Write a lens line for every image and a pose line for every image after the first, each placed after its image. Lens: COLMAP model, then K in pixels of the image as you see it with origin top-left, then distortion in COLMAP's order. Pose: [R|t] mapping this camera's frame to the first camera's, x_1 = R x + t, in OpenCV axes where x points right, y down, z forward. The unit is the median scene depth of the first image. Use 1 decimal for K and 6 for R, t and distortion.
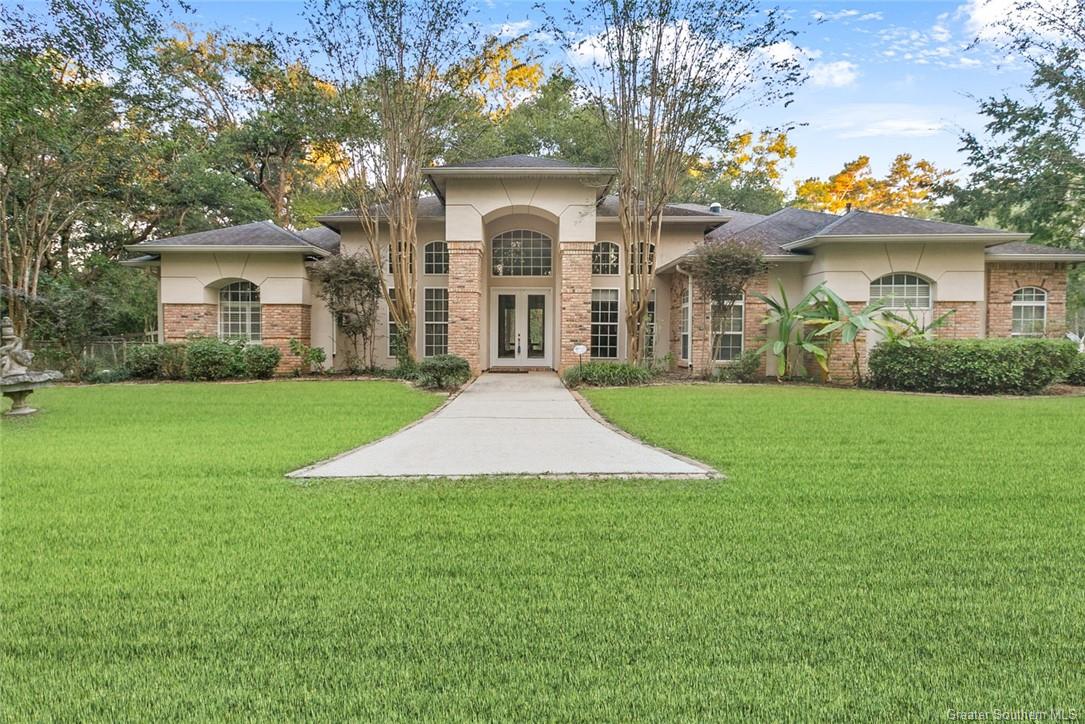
lens RADIAL K [[523.3, 0, 527.9], [0, 523.3, 338.0], [0, 0, 1]] dist [0.002594, 0.000441]
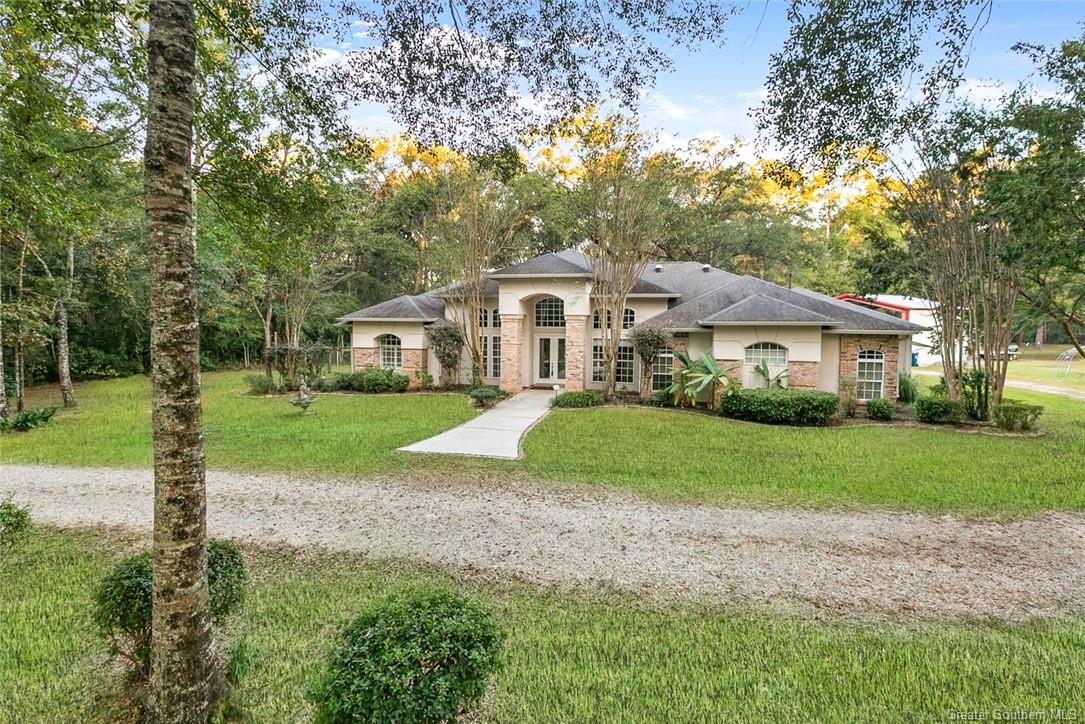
lens RADIAL K [[509.3, 0, 542.3], [0, 509.3, 317.3], [0, 0, 1]] dist [0.000474, 0.000122]
pose [[0.973027, 0.005527, -0.230624, 0.365455], [-0.004358, 0.999975, 0.005577, -0.184319], [0.230649, -0.004421, 0.973027, -0.593924]]
